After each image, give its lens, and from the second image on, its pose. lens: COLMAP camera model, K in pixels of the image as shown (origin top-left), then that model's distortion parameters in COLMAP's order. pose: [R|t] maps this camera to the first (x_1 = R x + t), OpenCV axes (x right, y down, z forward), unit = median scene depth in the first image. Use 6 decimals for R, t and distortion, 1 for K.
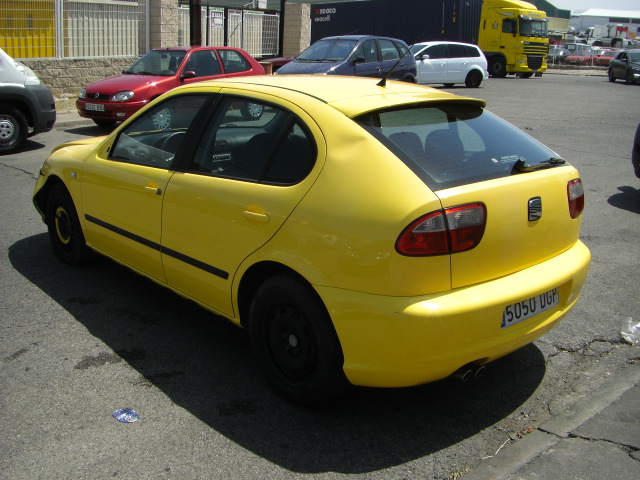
lens RADIAL K [[722.7, 0, 318.0], [0, 722.7, 228.5], [0, 0, 1]] dist [-0.198362, 0.168315]
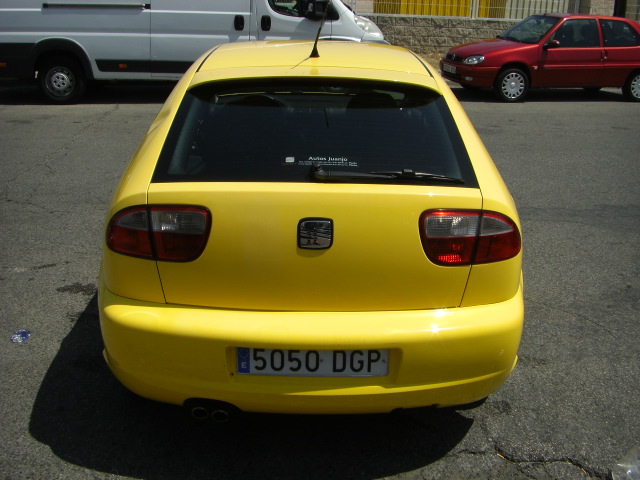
lens RADIAL K [[722.7, 0, 318.0], [0, 722.7, 228.5], [0, 0, 1]] dist [-0.198362, 0.168315]
pose [[0.755737, 0.207647, -0.621083, 0.248465], [-0.176896, 0.977872, 0.111685, -0.037665], [0.630531, 0.025463, 0.775747, 0.140605]]
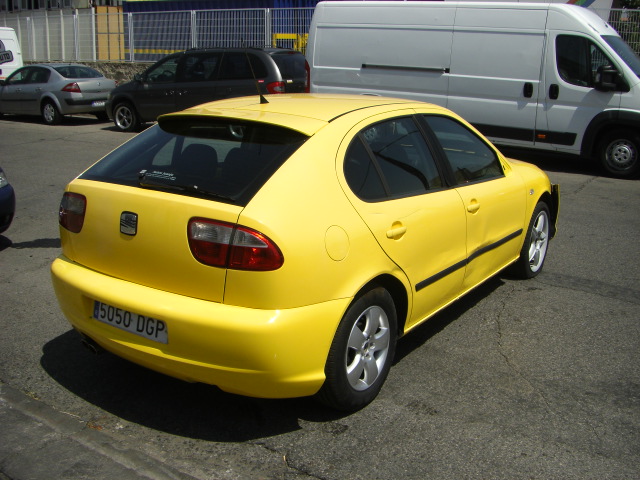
lens RADIAL K [[722.7, 0, 318.0], [0, 722.7, 228.5], [0, 0, 1]] dist [-0.198362, 0.168315]
pose [[0.242935, 0.220588, -0.944629, 0.429095], [-0.262543, 0.952408, 0.154885, -0.080095], [0.933838, 0.210378, 0.289287, 0.312765]]
